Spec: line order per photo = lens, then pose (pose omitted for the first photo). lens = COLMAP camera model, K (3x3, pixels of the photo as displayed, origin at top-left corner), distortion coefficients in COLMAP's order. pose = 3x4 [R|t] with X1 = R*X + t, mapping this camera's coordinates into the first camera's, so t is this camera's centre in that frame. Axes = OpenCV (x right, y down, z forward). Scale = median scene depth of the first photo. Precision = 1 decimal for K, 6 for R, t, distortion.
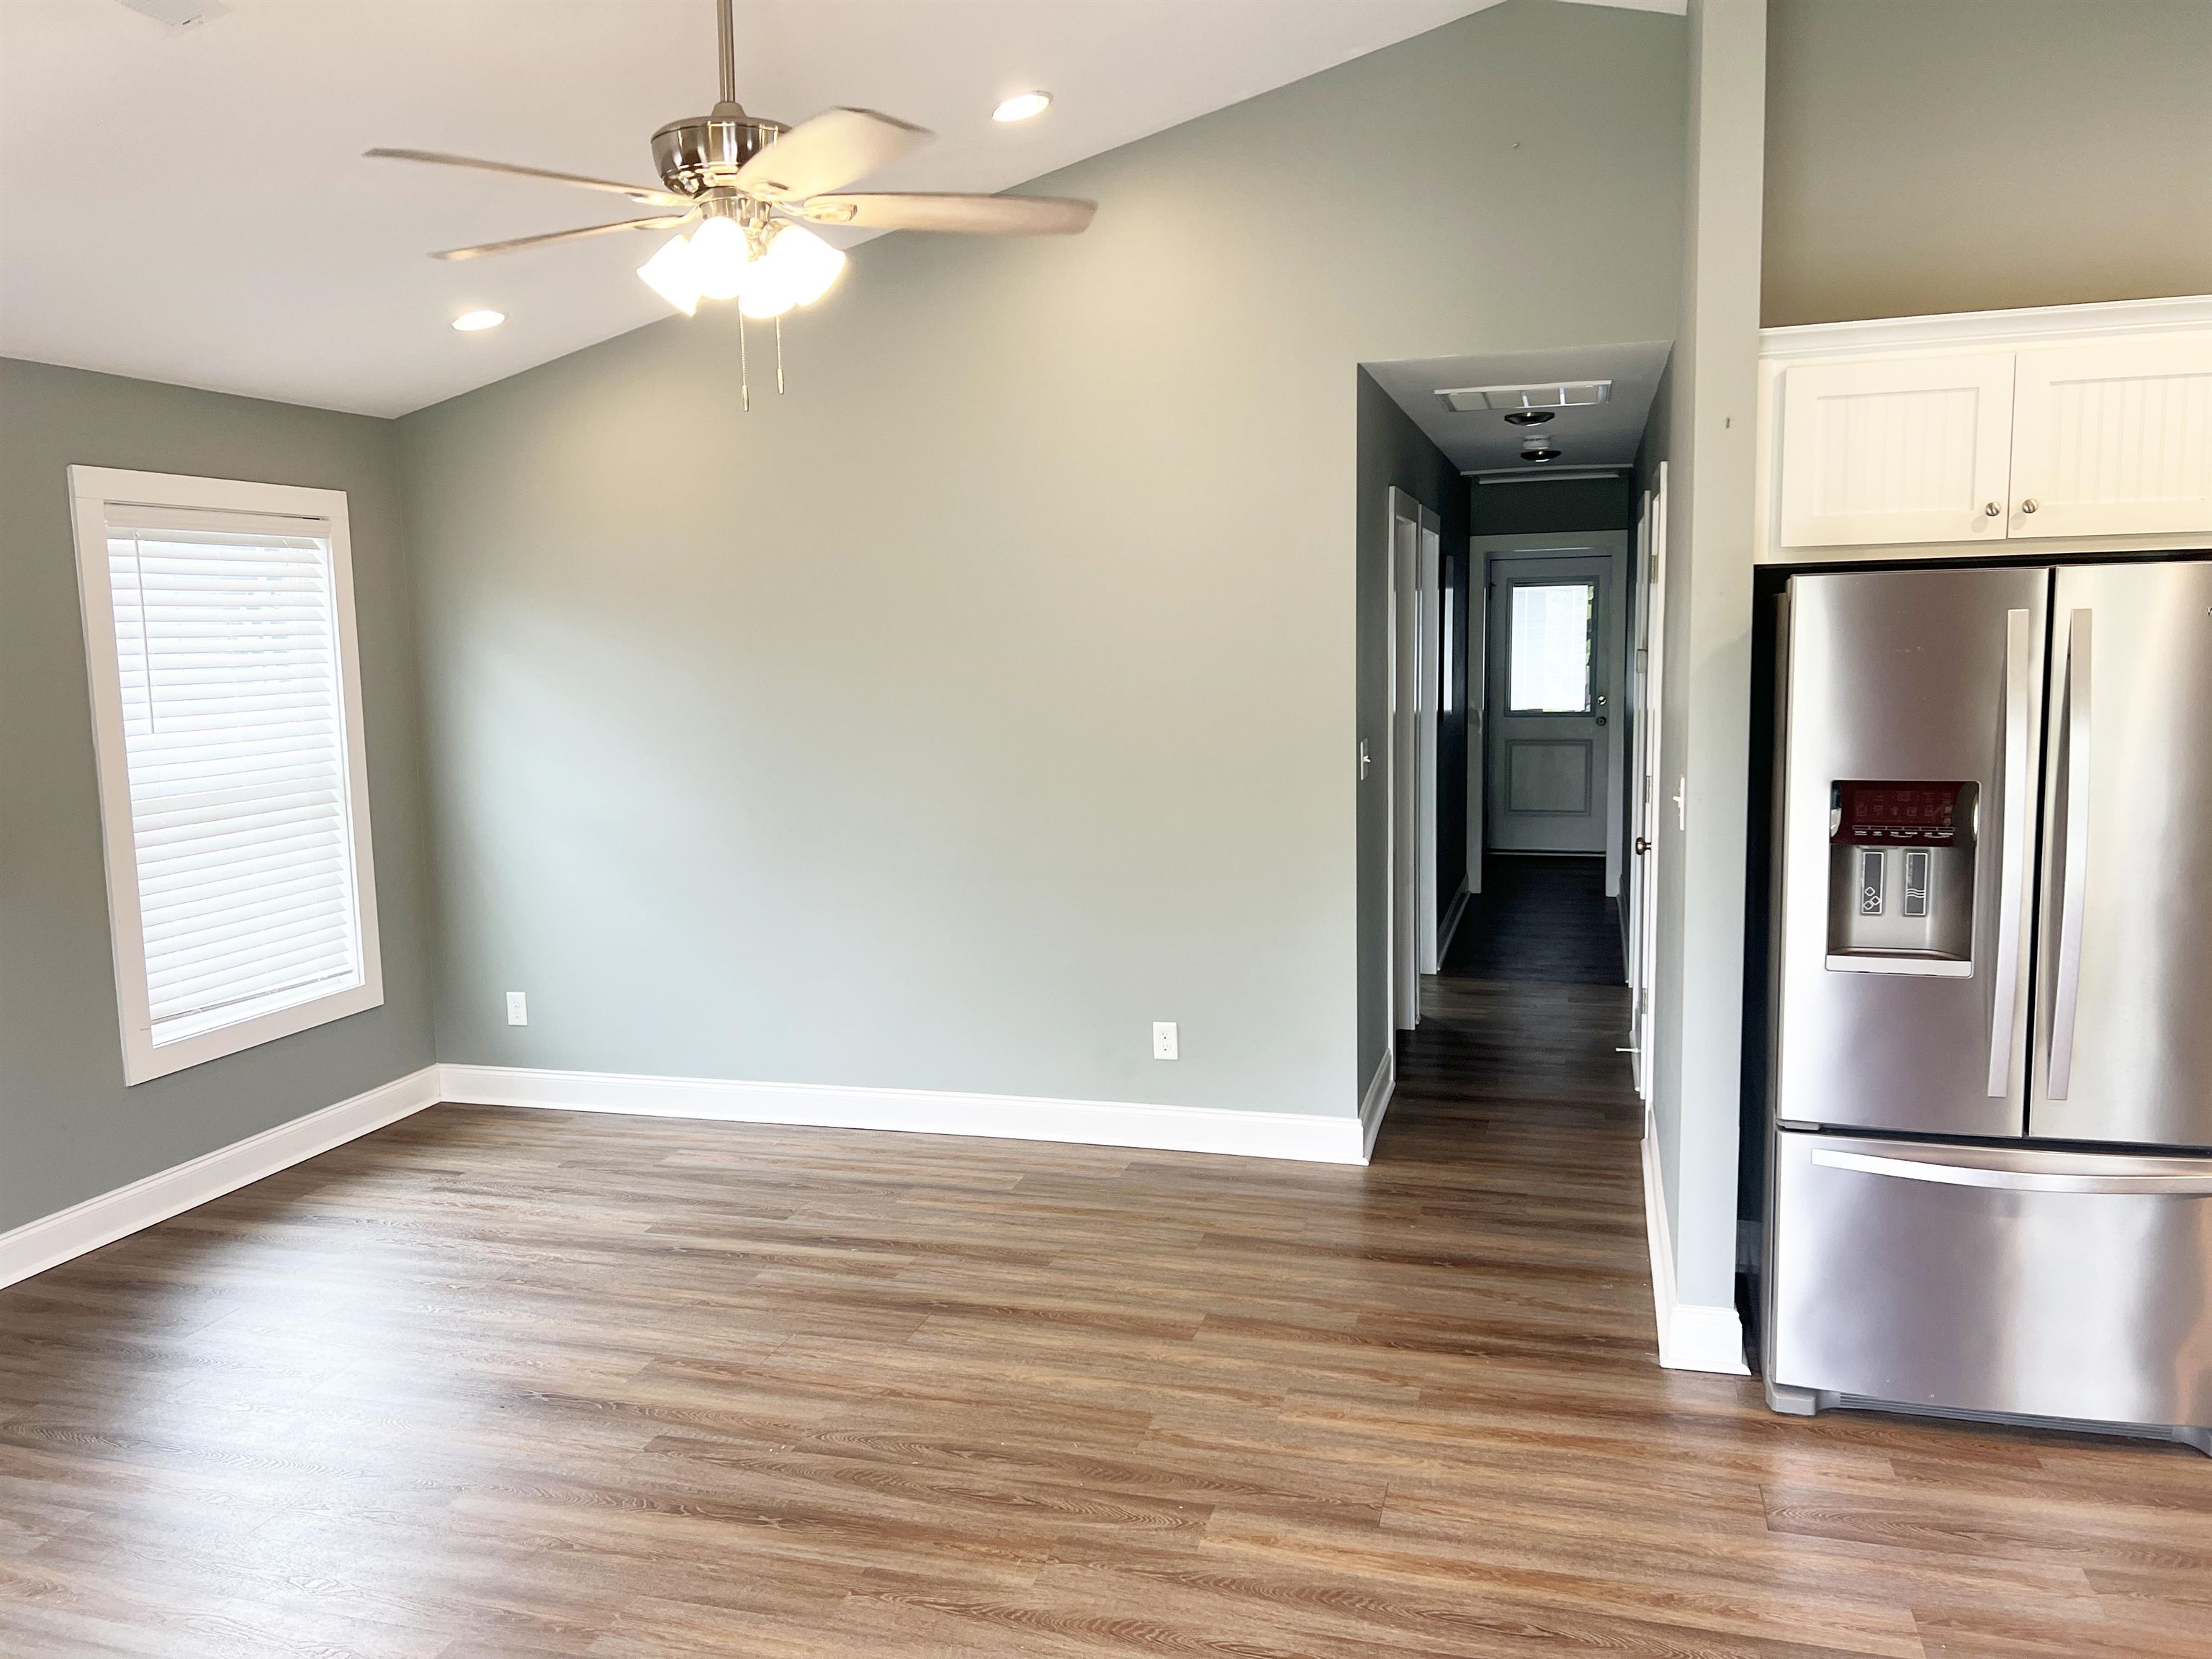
lens RADIAL K [[1652.1, 0, 1096.2], [0, 1652.1, 828.4], [0, 0, 1]] dist [0.045706, -0.053303]
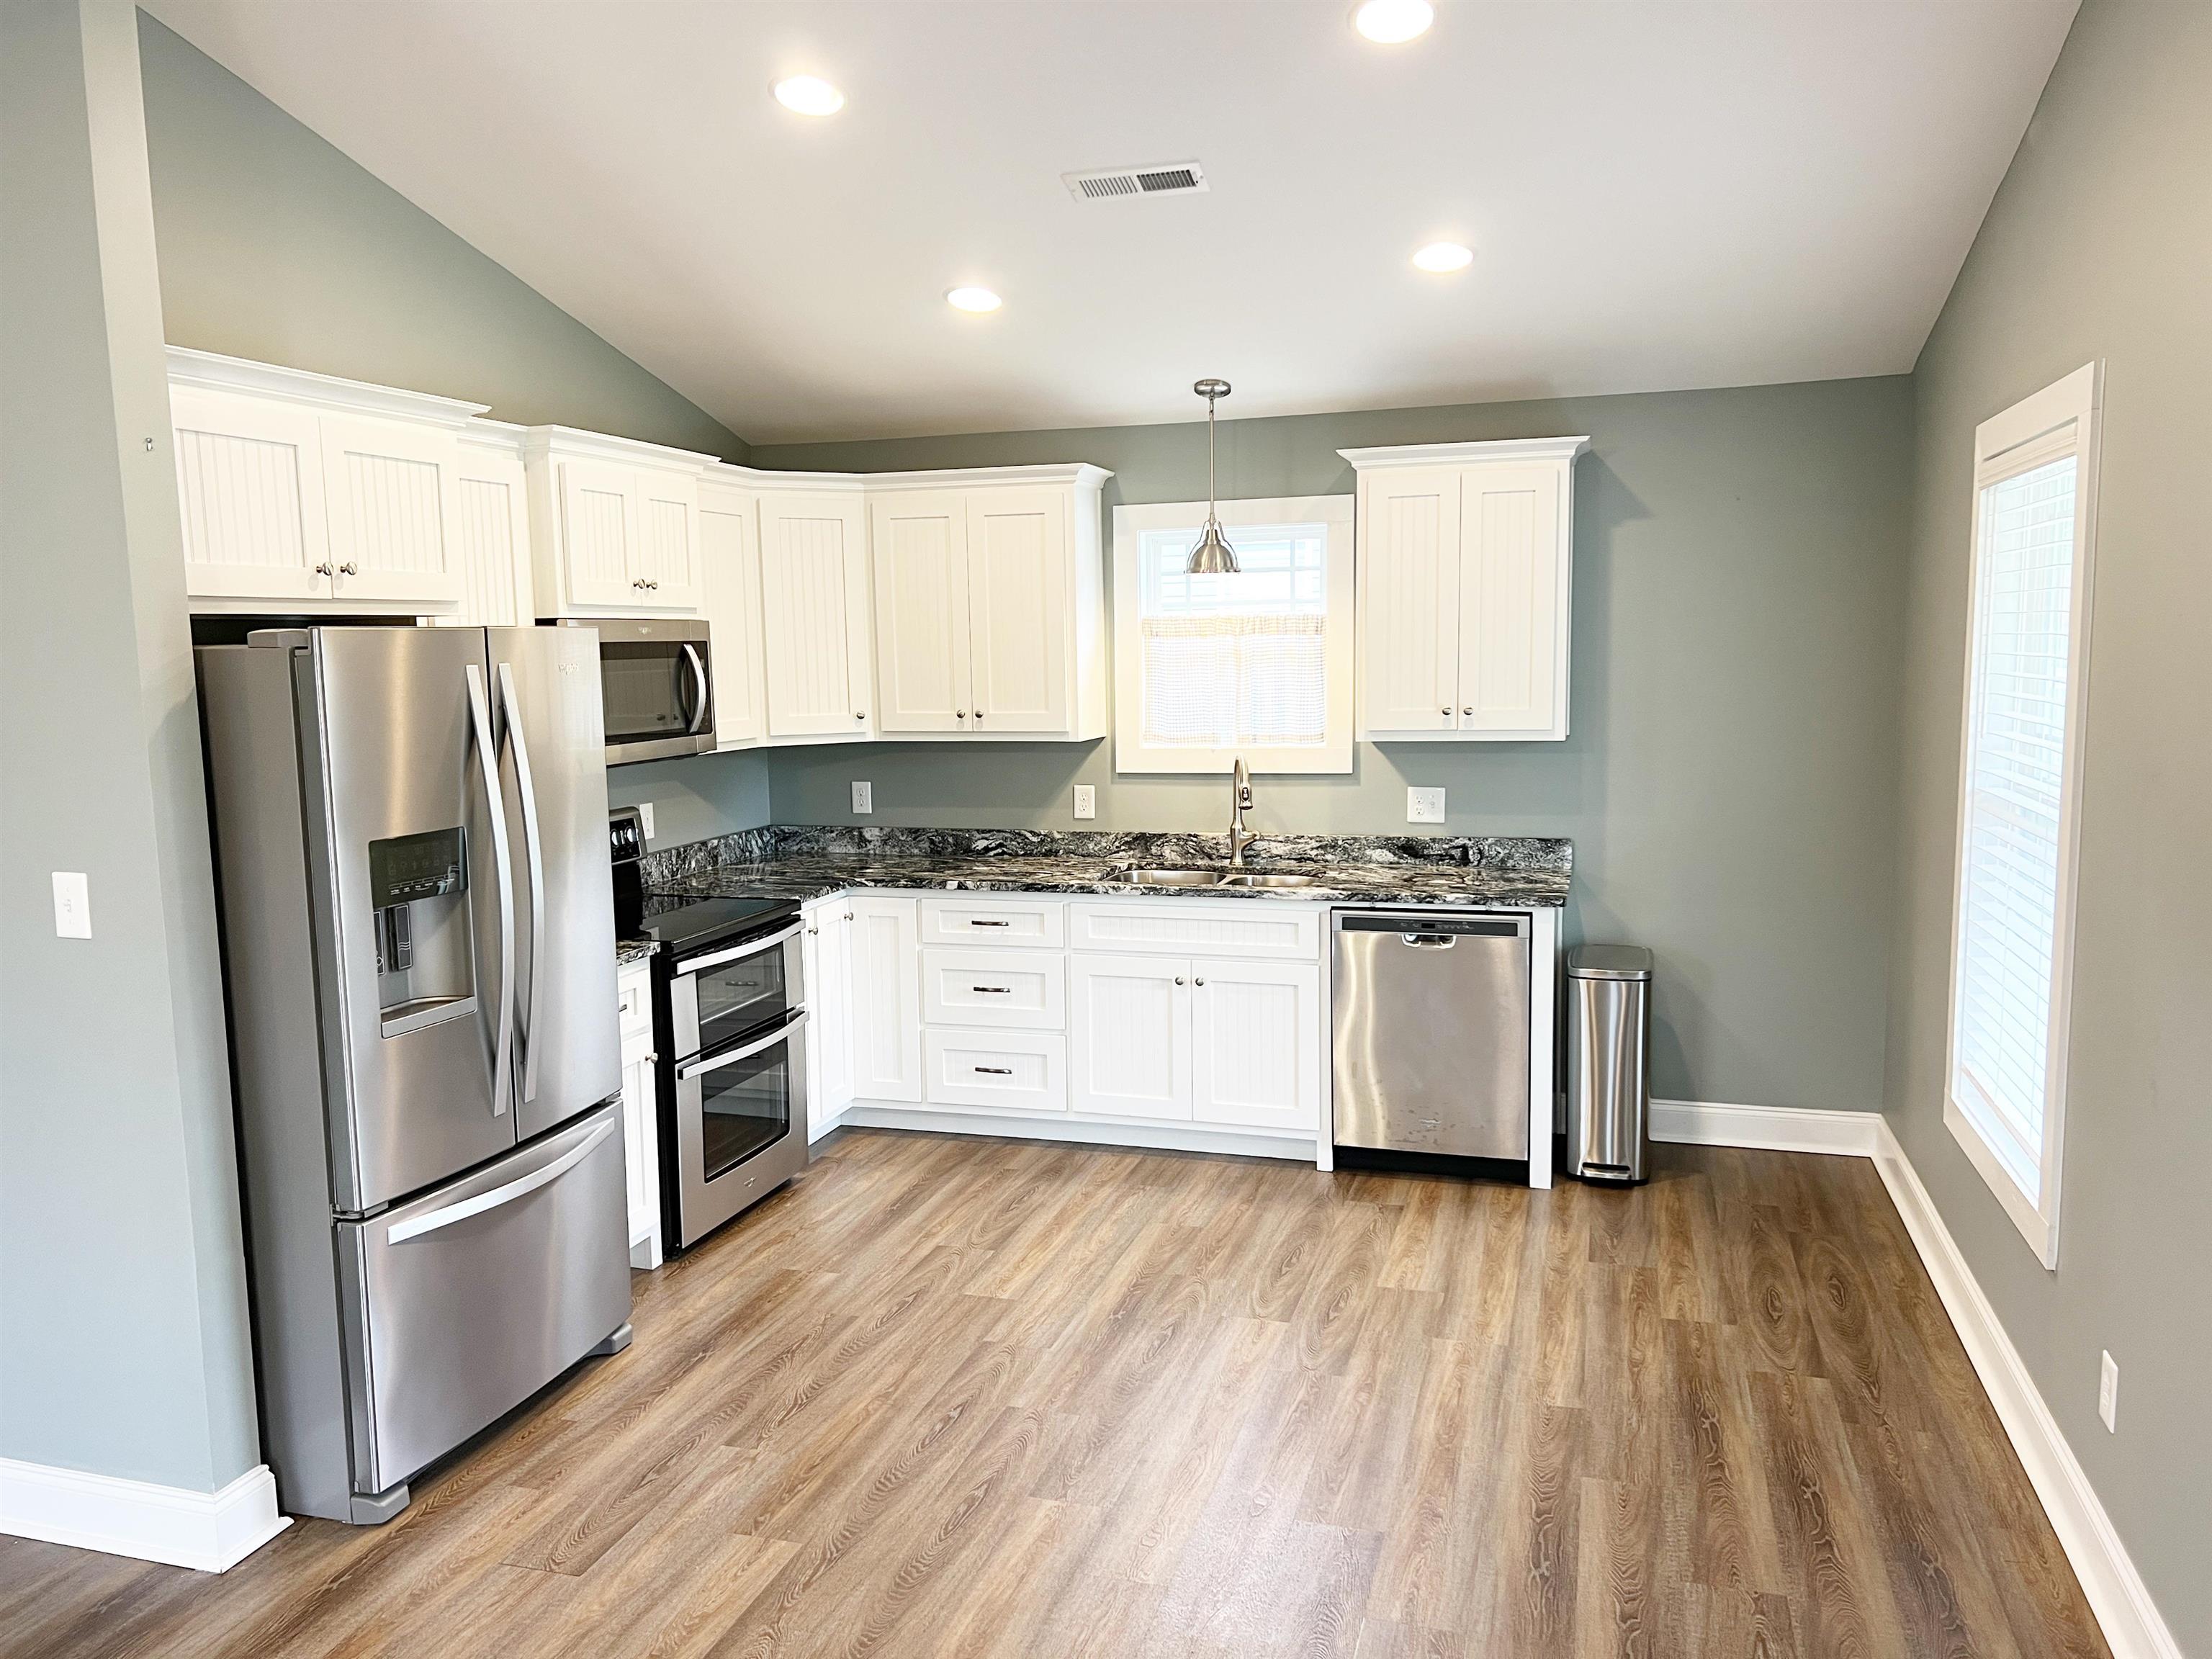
lens RADIAL K [[1644.0, 0, 1086.4], [0, 1644.0, 832.6], [0, 0, 1]] dist [0.168093, -0.335339]
pose [[0.016777, -0.095291, 0.995308, -0.445775], [0.140808, 0.985753, 0.092003, -0.056586], [-0.989895, 0.138604, 0.029956, 0.486330]]
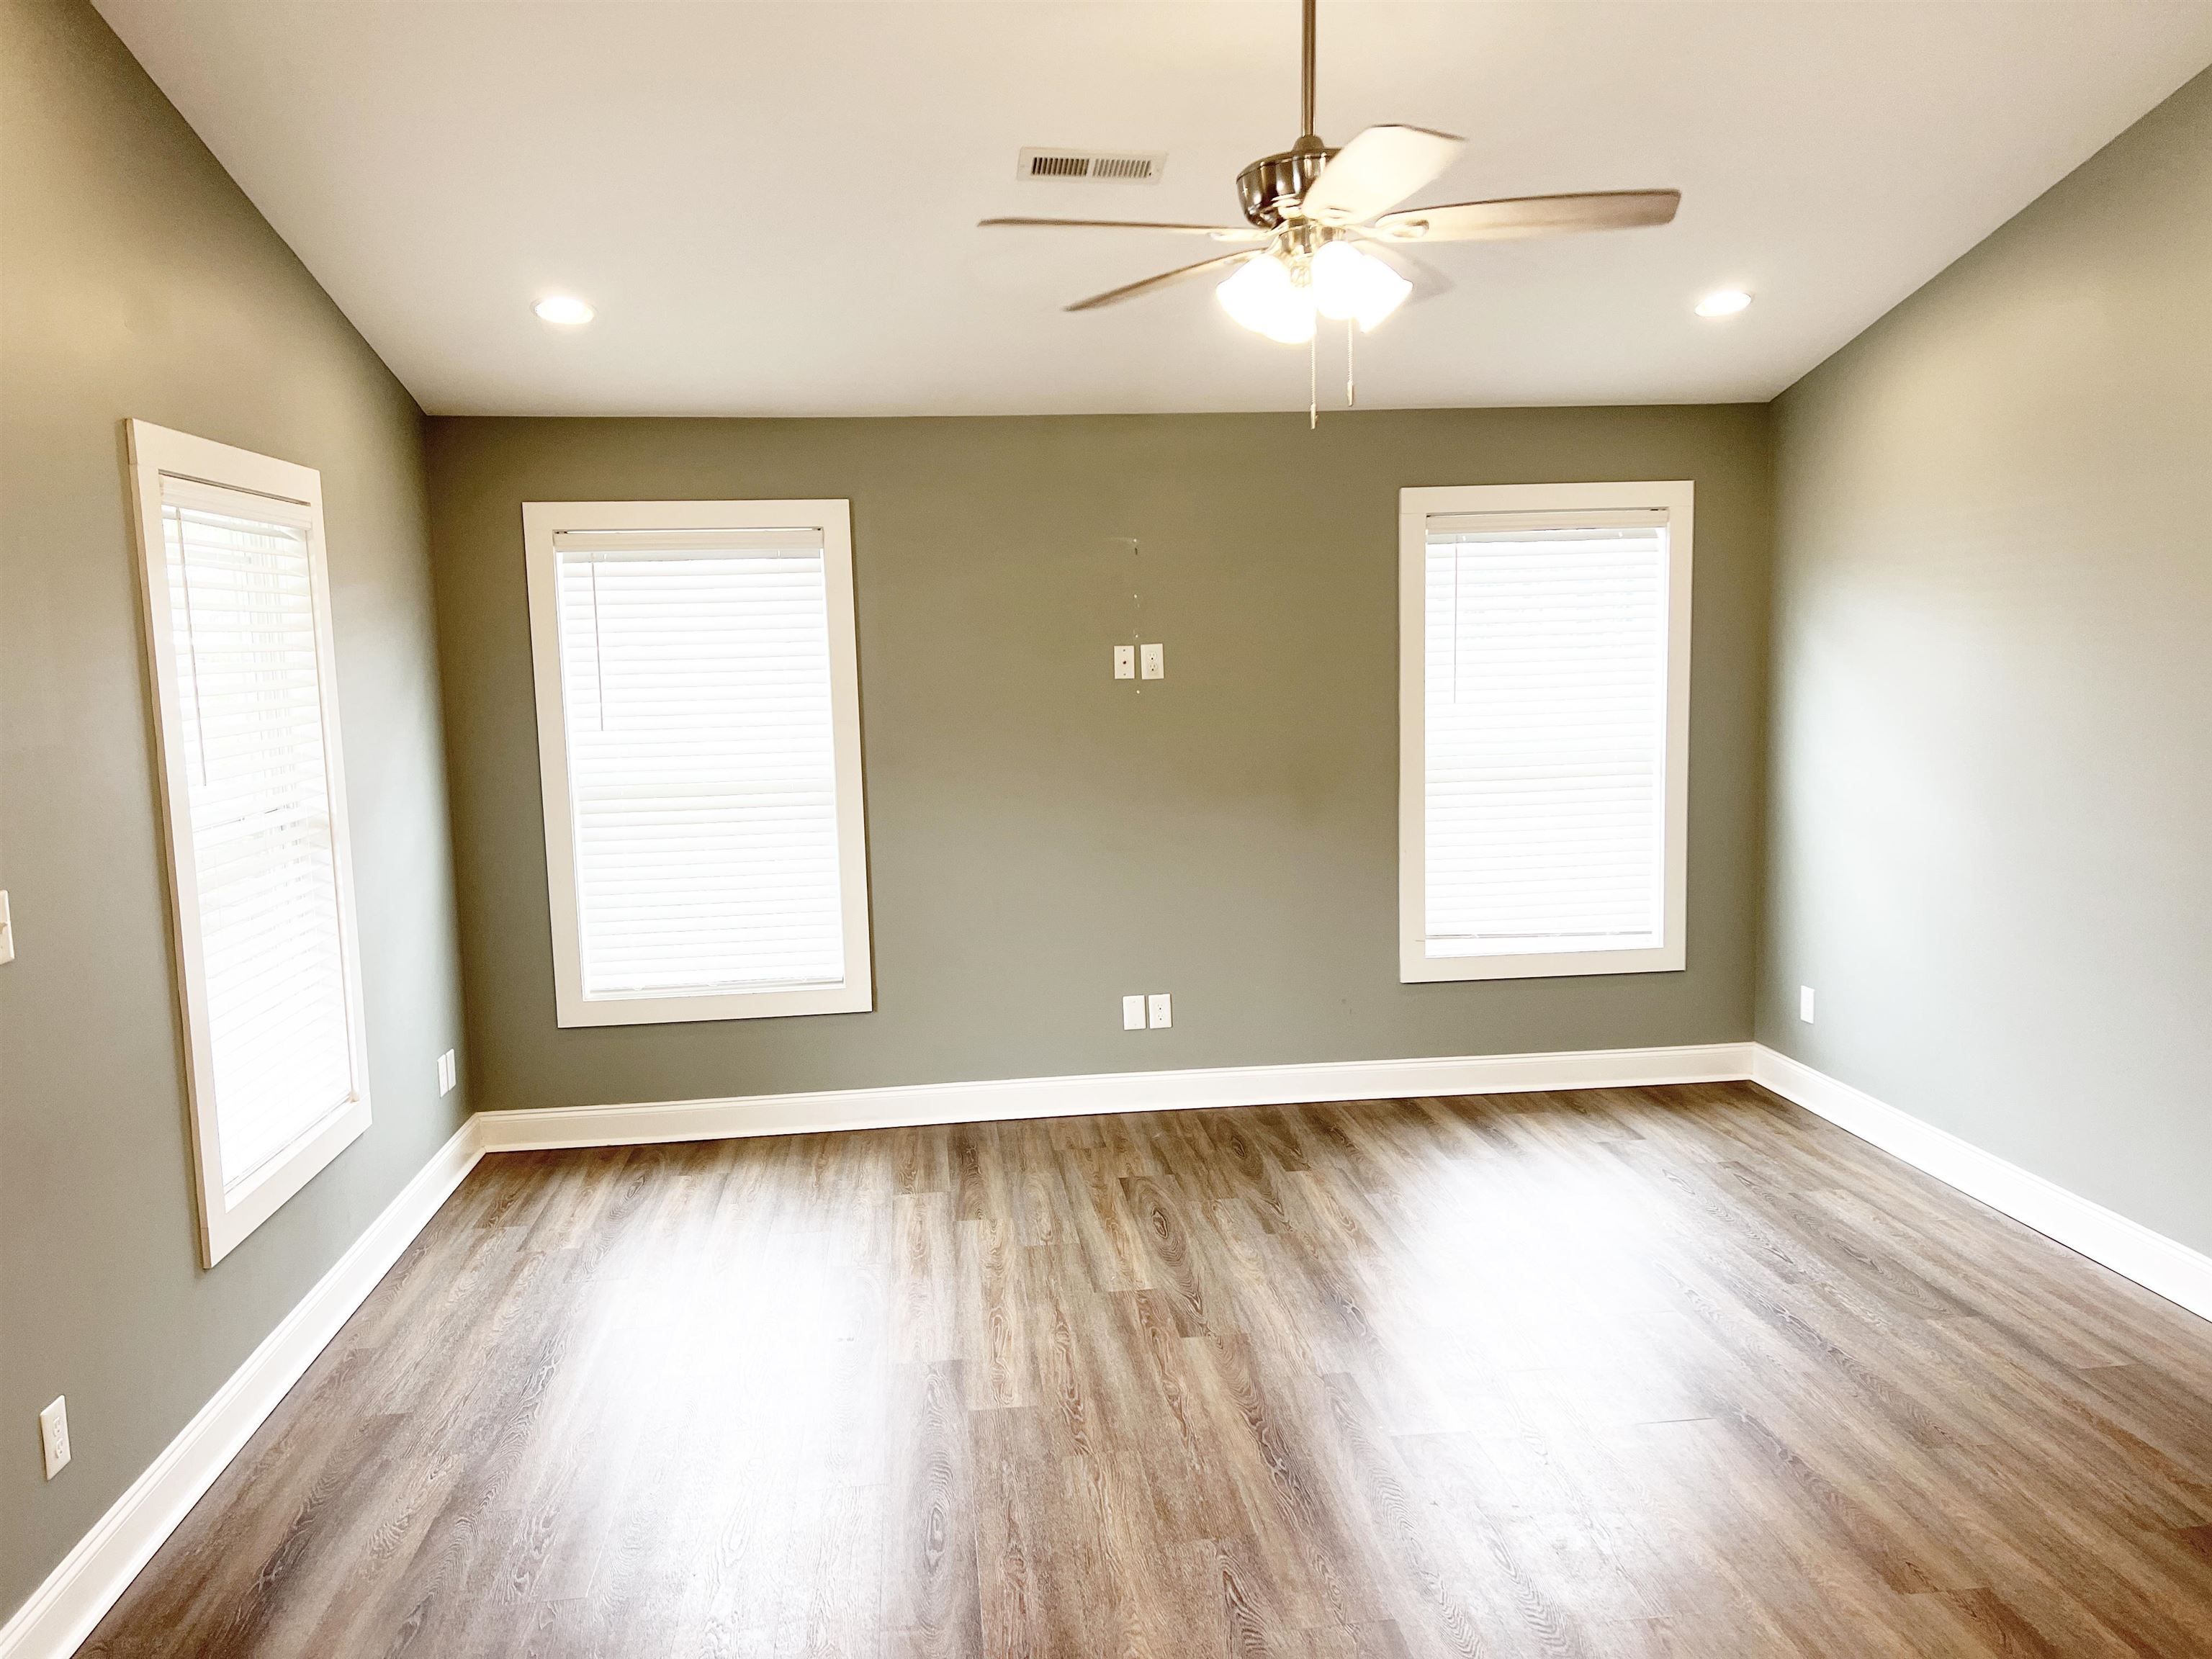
lens RADIAL K [[1627.6, 0, 1106.0], [0, 1627.6, 829.5], [0, 0, 1]] dist [0.050877, -0.040011]
pose [[0.395732, 0.119202, -0.910597, 0.546313], [-0.093825, 0.991600, 0.089031, -0.060830], [0.913561, 0.050204, 0.403592, 0.375103]]
